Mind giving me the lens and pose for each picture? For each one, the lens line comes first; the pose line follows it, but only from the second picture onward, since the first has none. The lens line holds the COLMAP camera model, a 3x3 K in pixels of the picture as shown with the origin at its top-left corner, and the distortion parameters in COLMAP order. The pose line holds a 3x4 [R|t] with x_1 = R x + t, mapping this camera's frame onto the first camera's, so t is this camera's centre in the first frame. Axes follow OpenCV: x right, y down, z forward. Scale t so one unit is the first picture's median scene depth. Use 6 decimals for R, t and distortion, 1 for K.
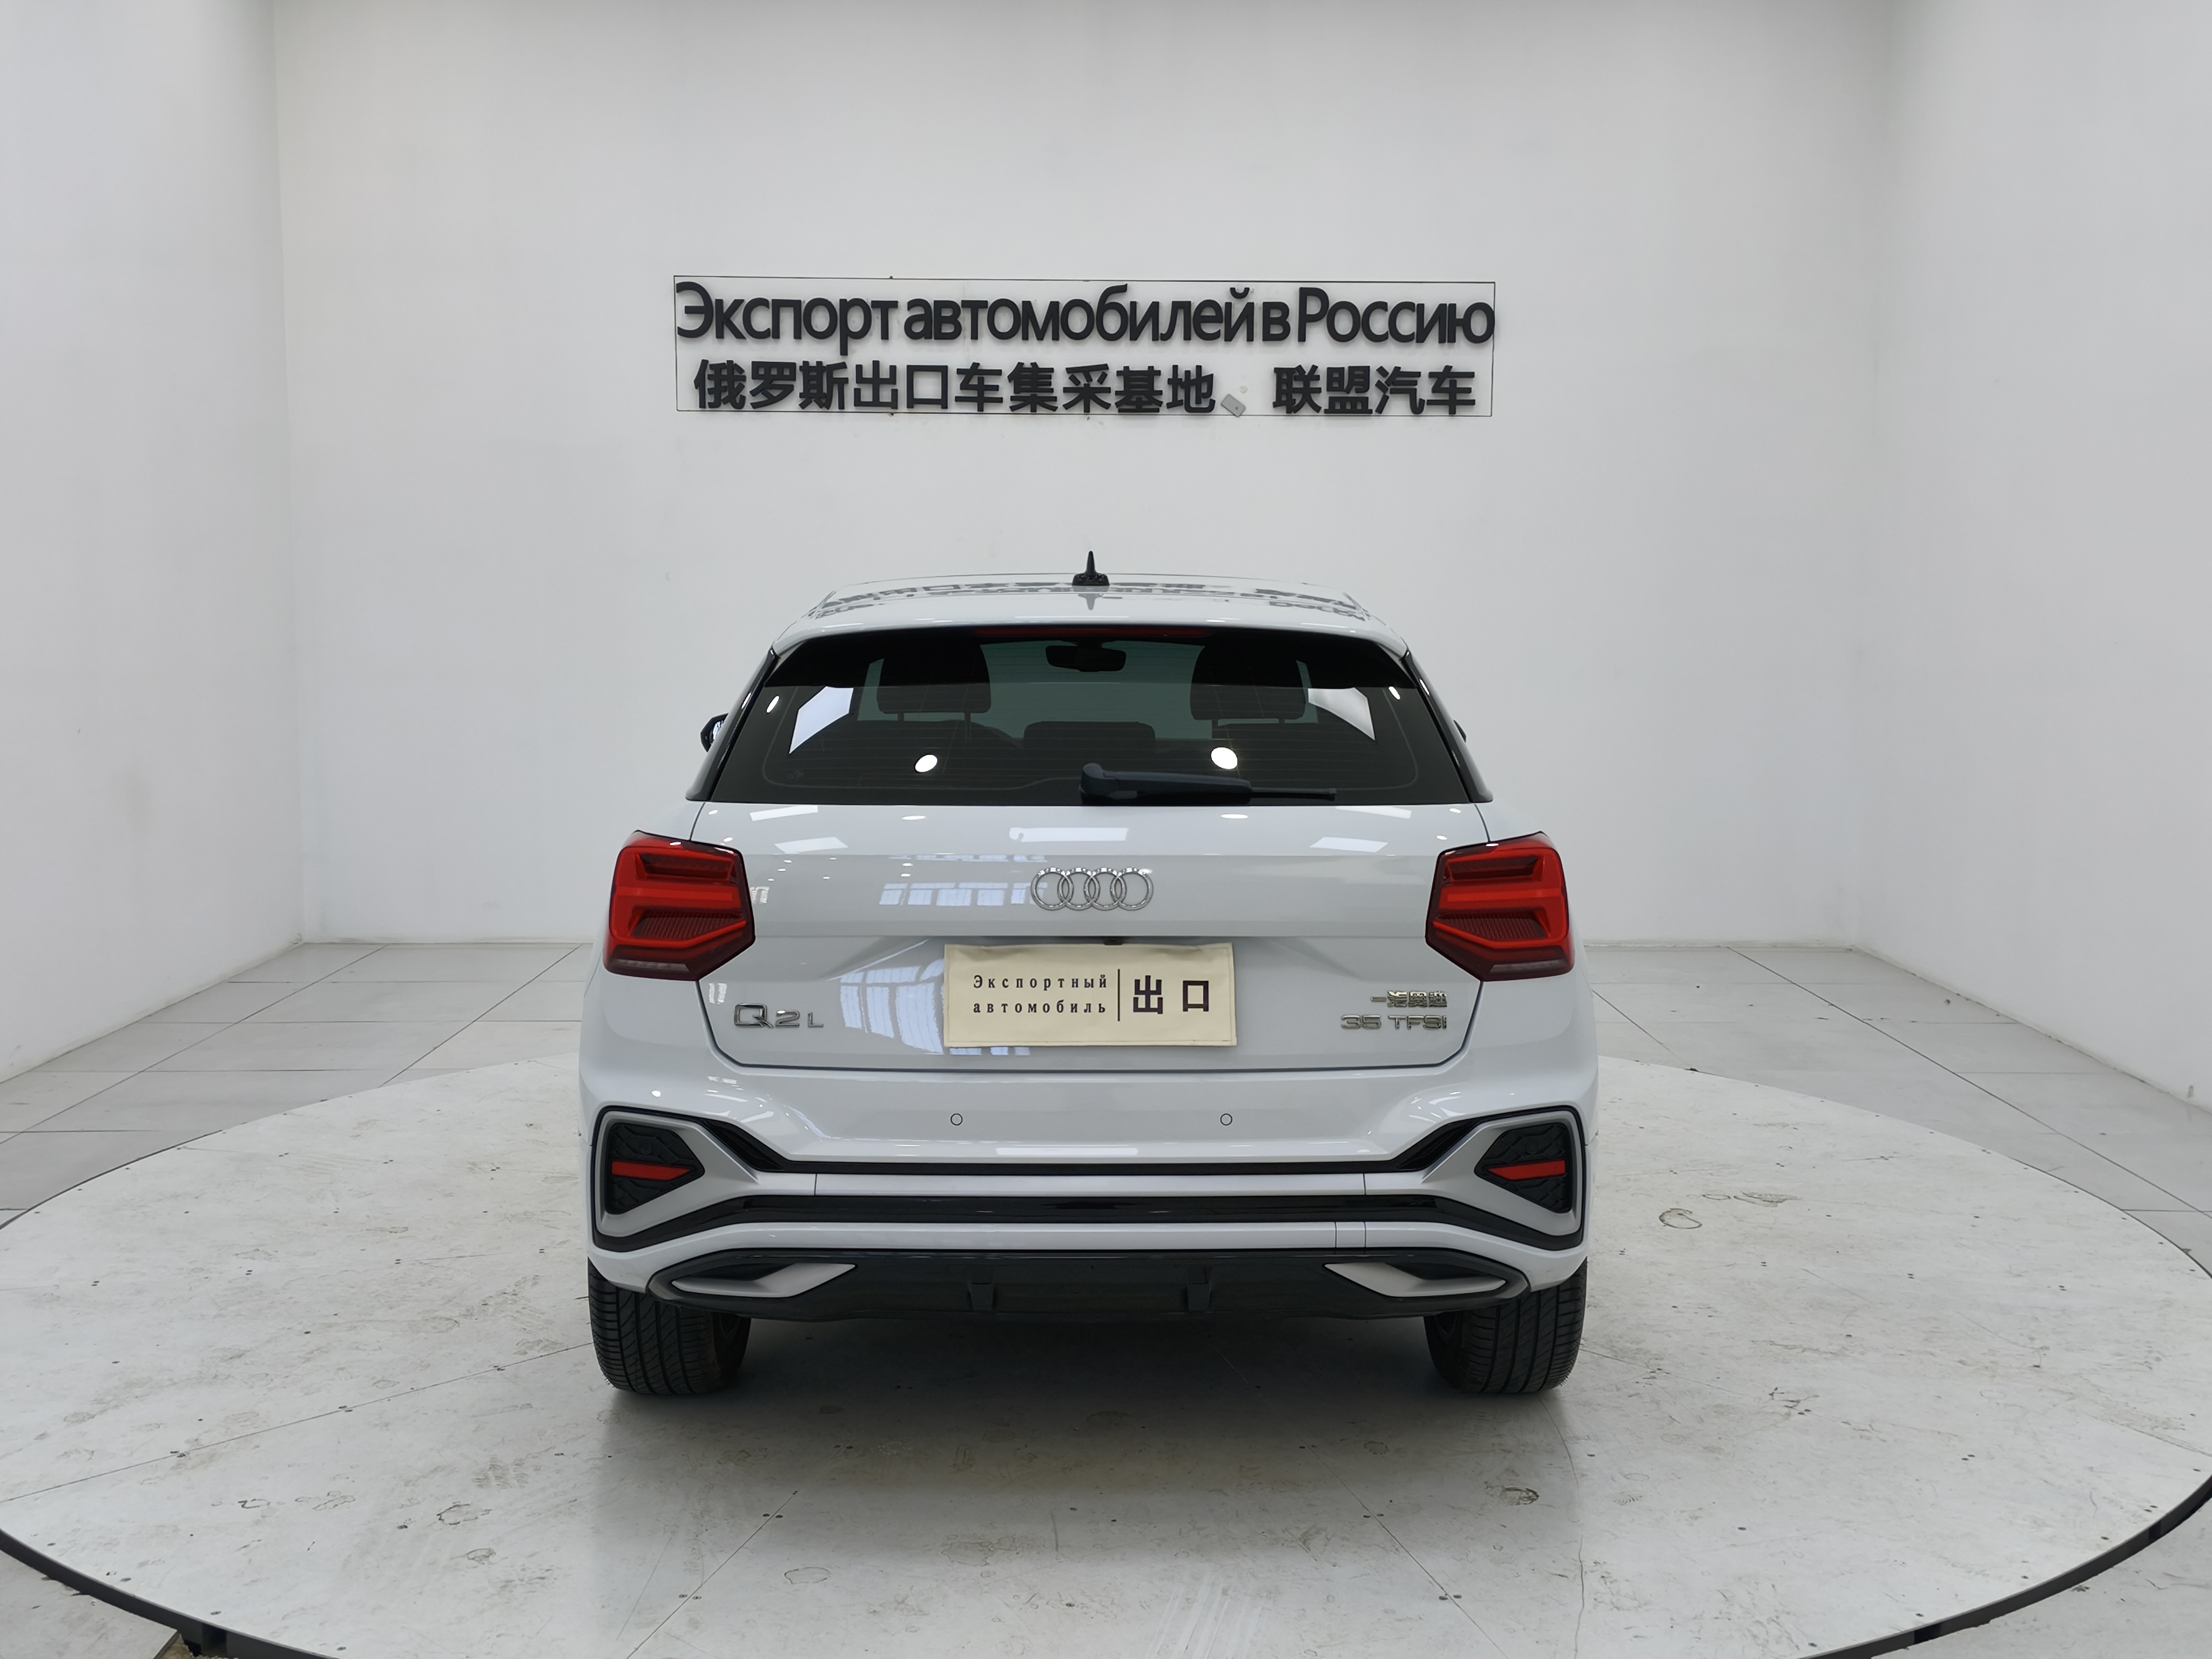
lens RADIAL K [[2265.9, 0, 1101.5], [0, 2265.9, 829.8], [0, 0, 1]] dist [0.018395, 0.000000]
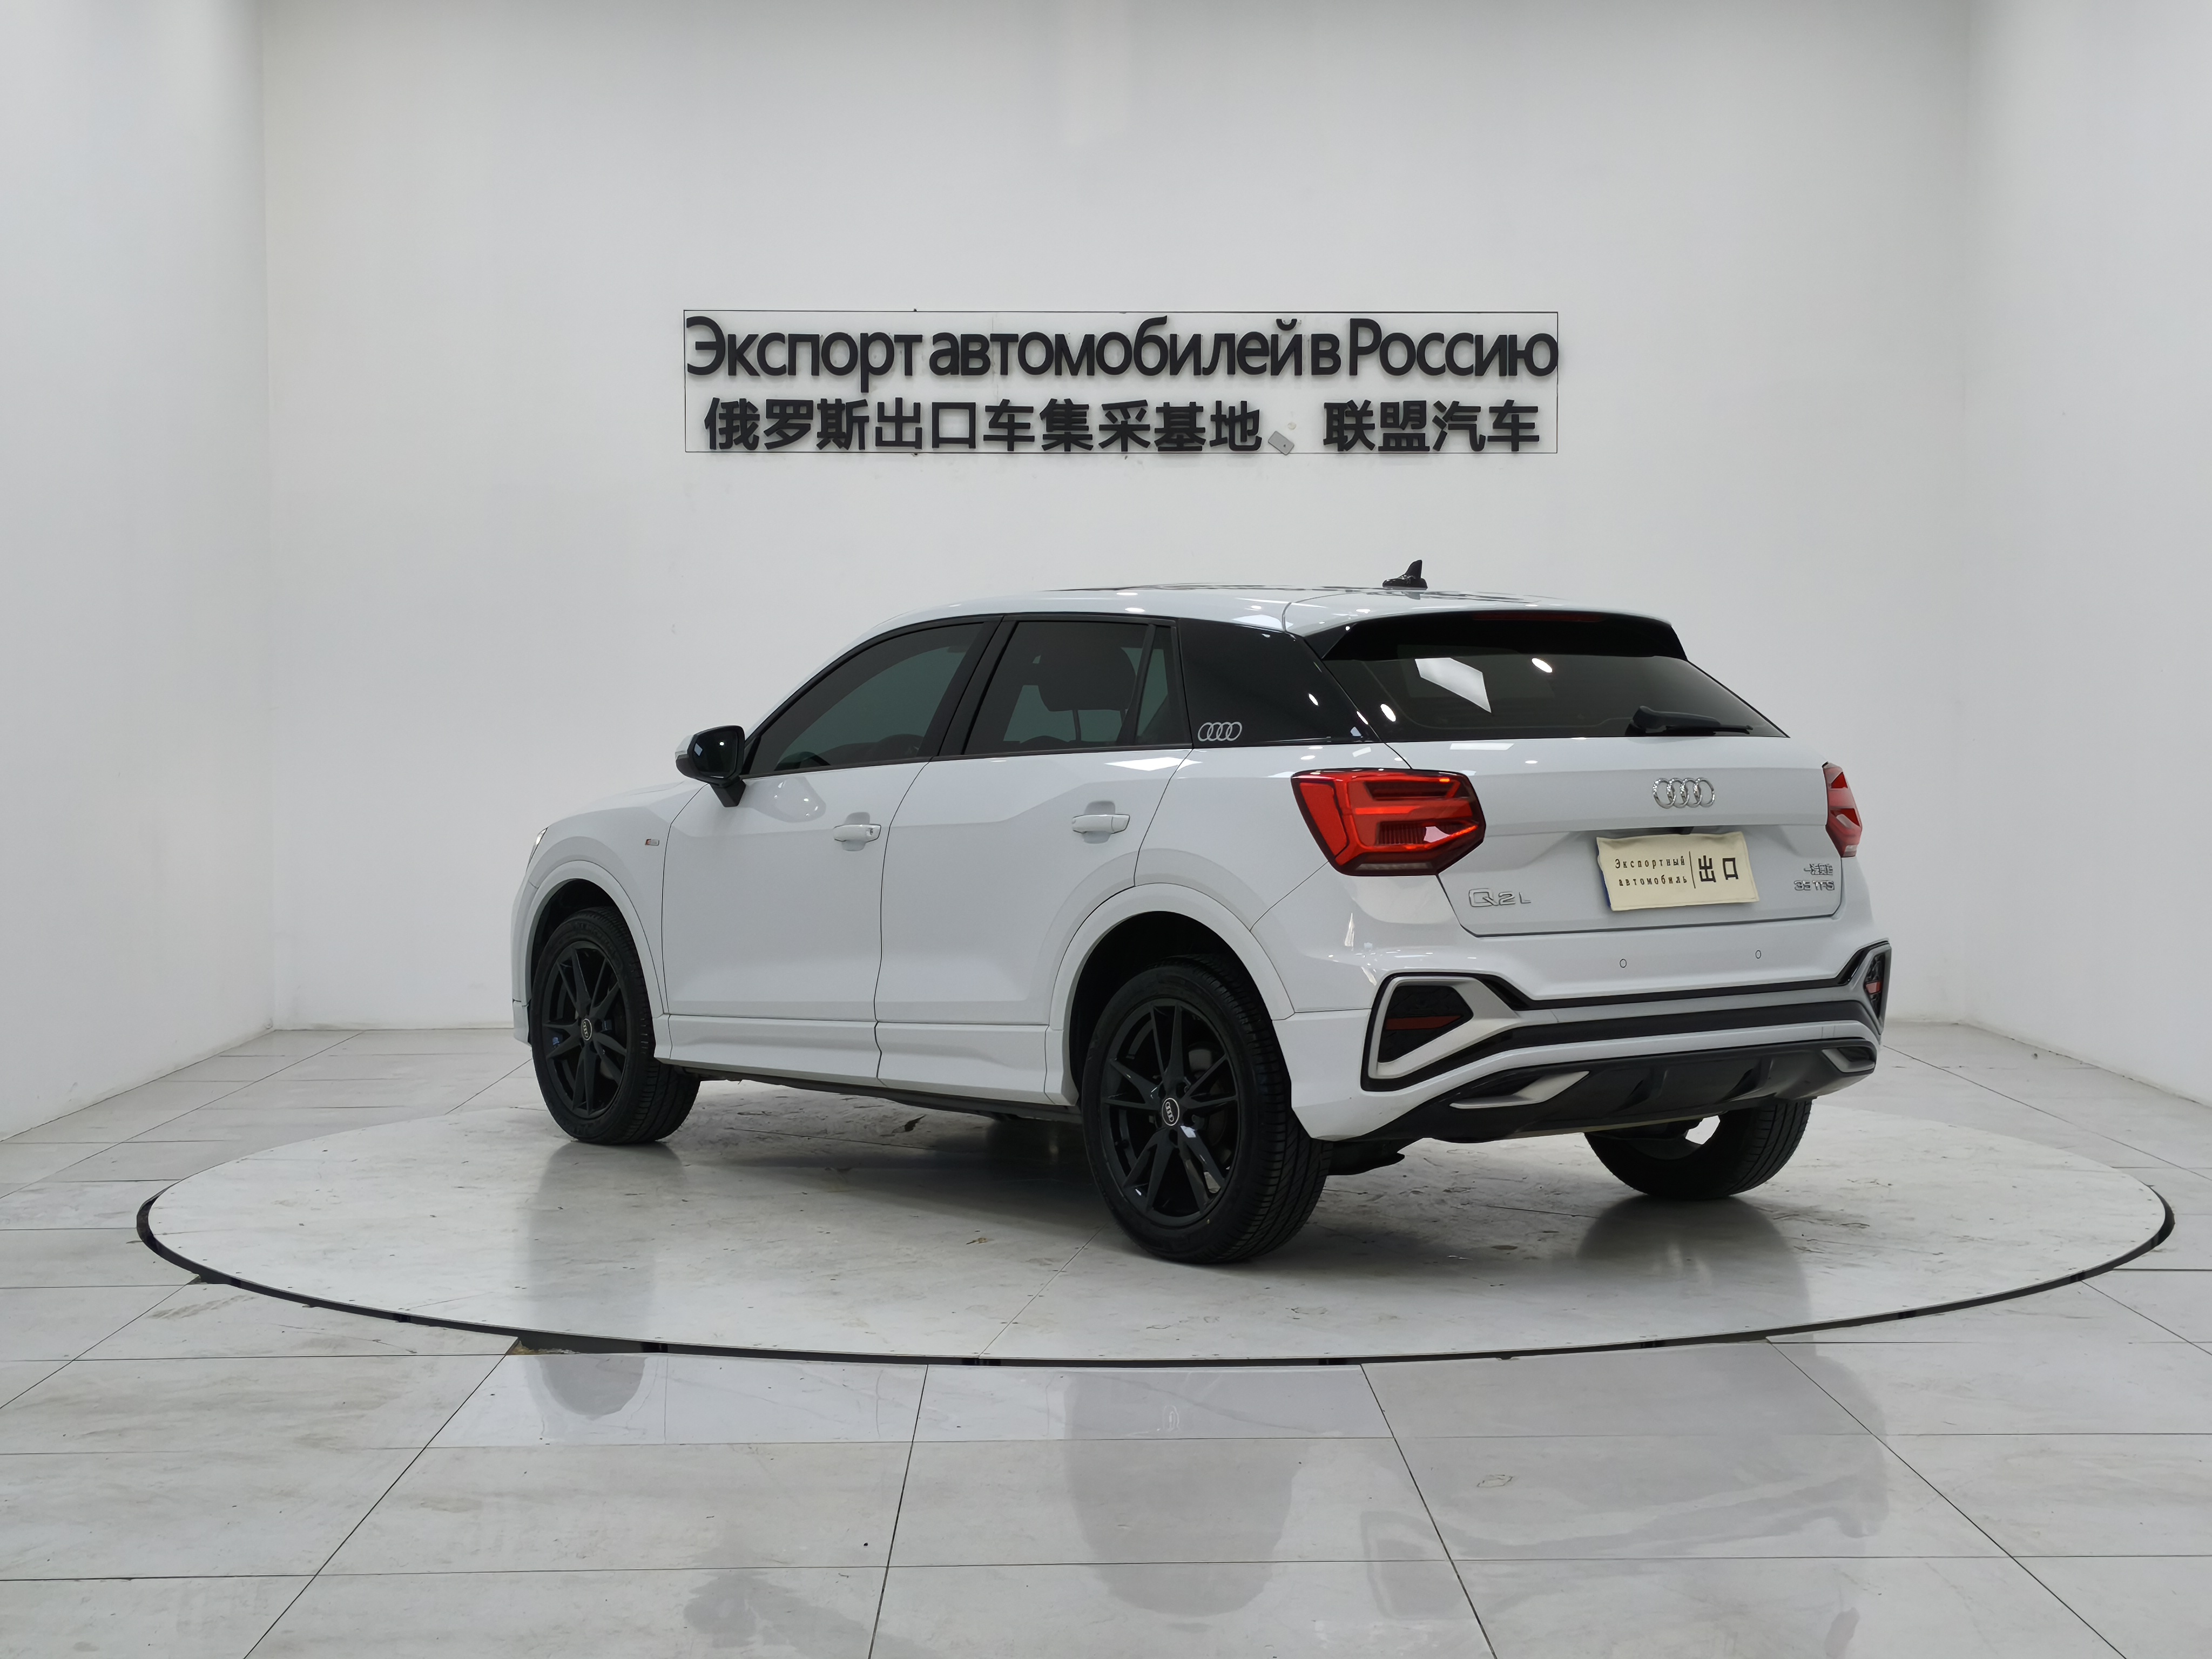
lens RADIAL K [[3333.2, 0, 1107.4], [0, 3333.2, 838.1], [0, 0, 1]] dist [-0.008802, 0.000000]
pose [[0.999941, -0.006673, 0.008612, -0.026451], [0.007254, 0.997569, -0.069303, 0.070335], [-0.008128, 0.069361, 0.997558, -0.359843]]
